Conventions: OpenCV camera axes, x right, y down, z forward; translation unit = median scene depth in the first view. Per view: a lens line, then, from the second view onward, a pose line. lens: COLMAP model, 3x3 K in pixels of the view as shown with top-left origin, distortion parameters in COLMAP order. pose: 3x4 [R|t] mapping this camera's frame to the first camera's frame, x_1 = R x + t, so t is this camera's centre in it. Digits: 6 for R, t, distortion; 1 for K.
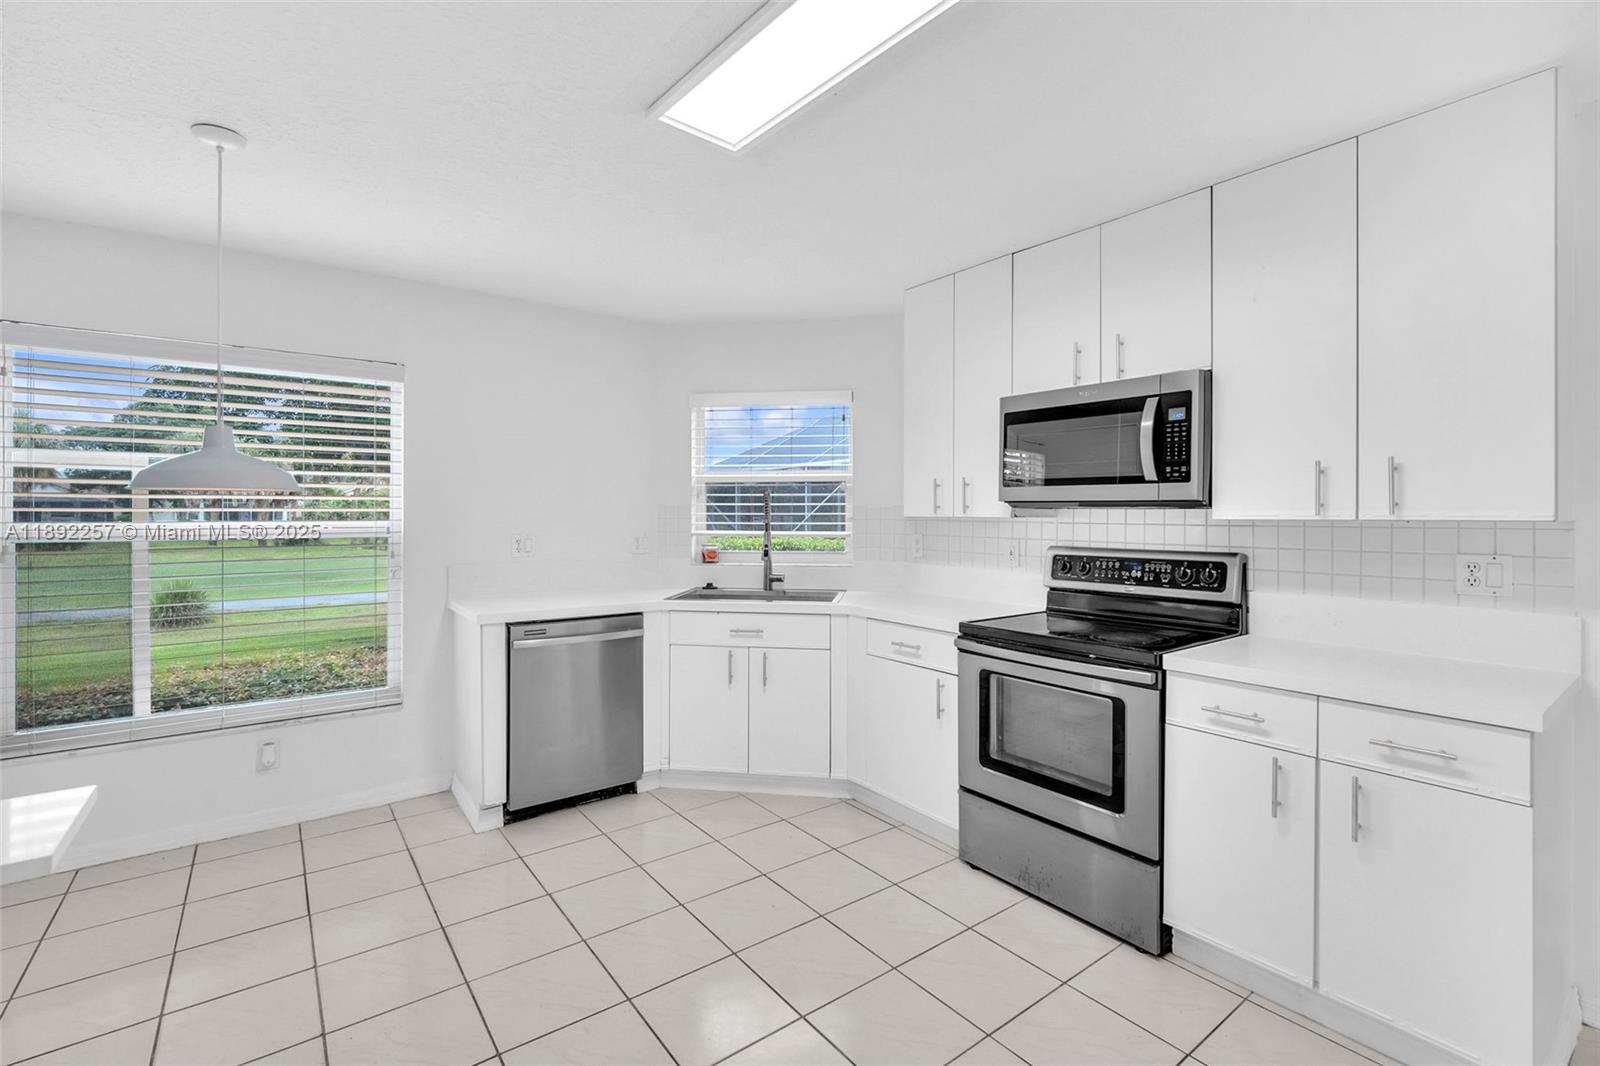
lens RADIAL K [[707.6, 0, 798.7], [0, 707.6, 521.8], [0, 0, 1]] dist [-0.003789, 0.000790]
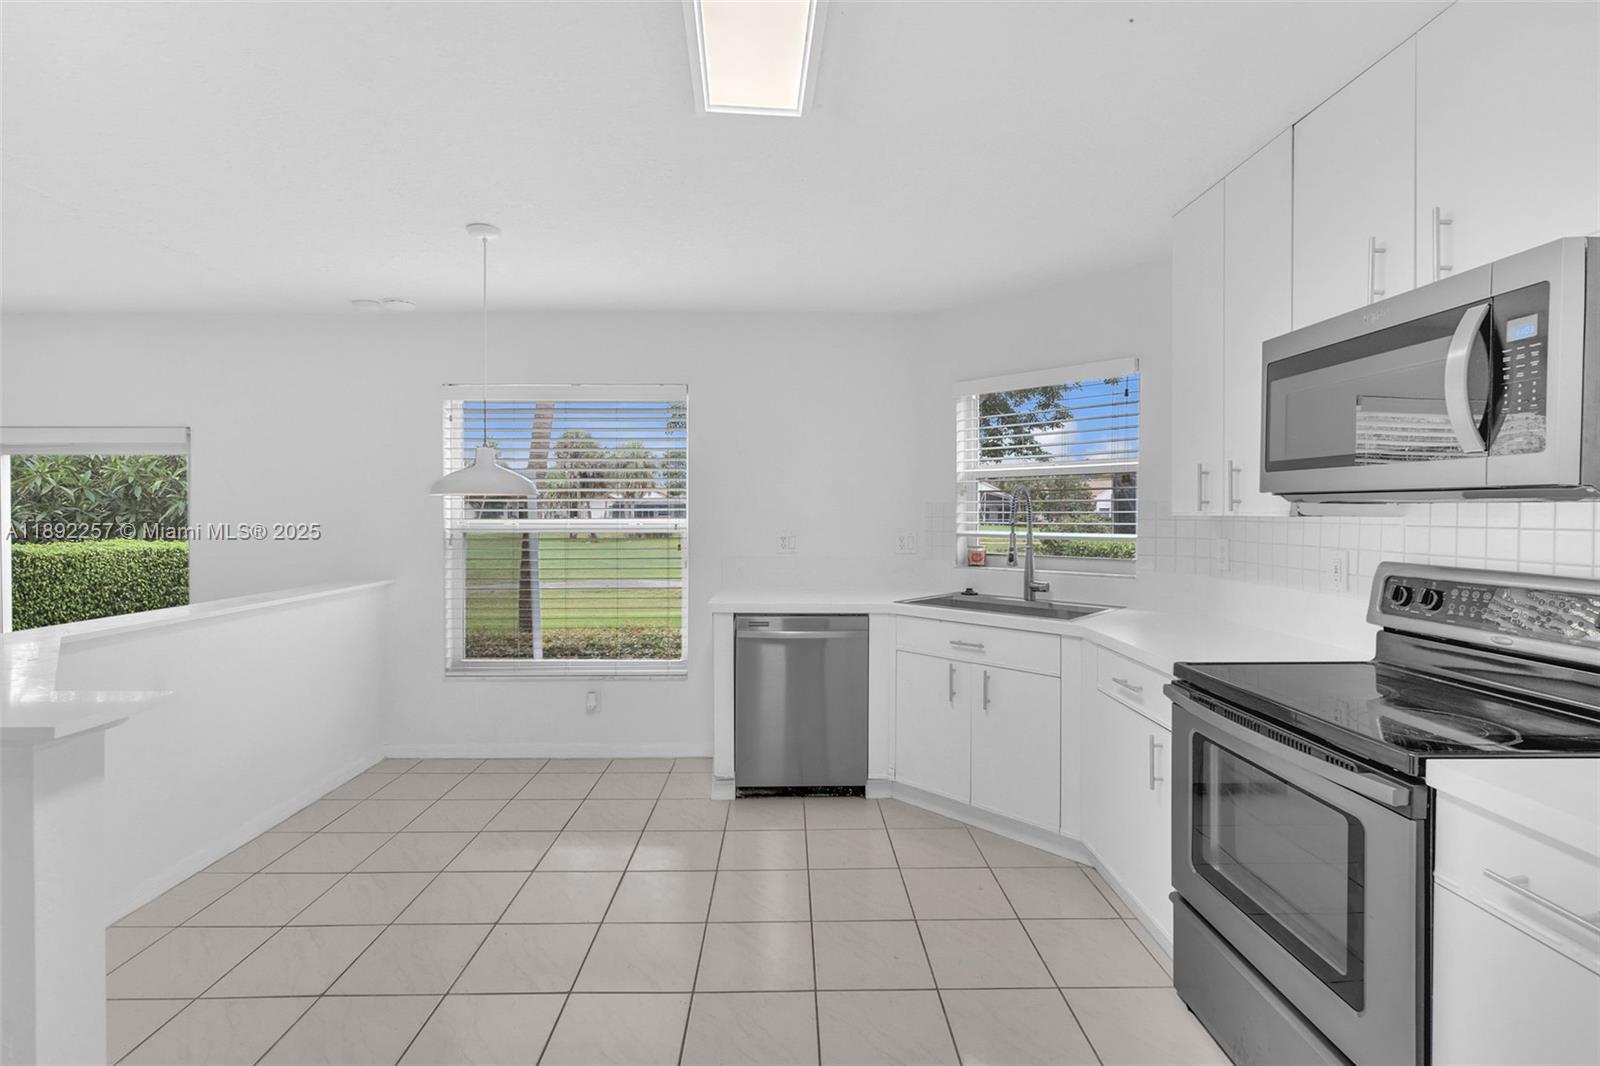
lens RADIAL K [[707.6, 0, 798.7], [0, 707.6, 521.8], [0, 0, 1]] dist [-0.003789, 0.000790]
pose [[0.813077, 0.005754, -0.582127, 0.299549], [-0.004590, 0.999983, 0.003473, -0.001553], [0.582138, -0.000152, 0.813090, 0.172173]]
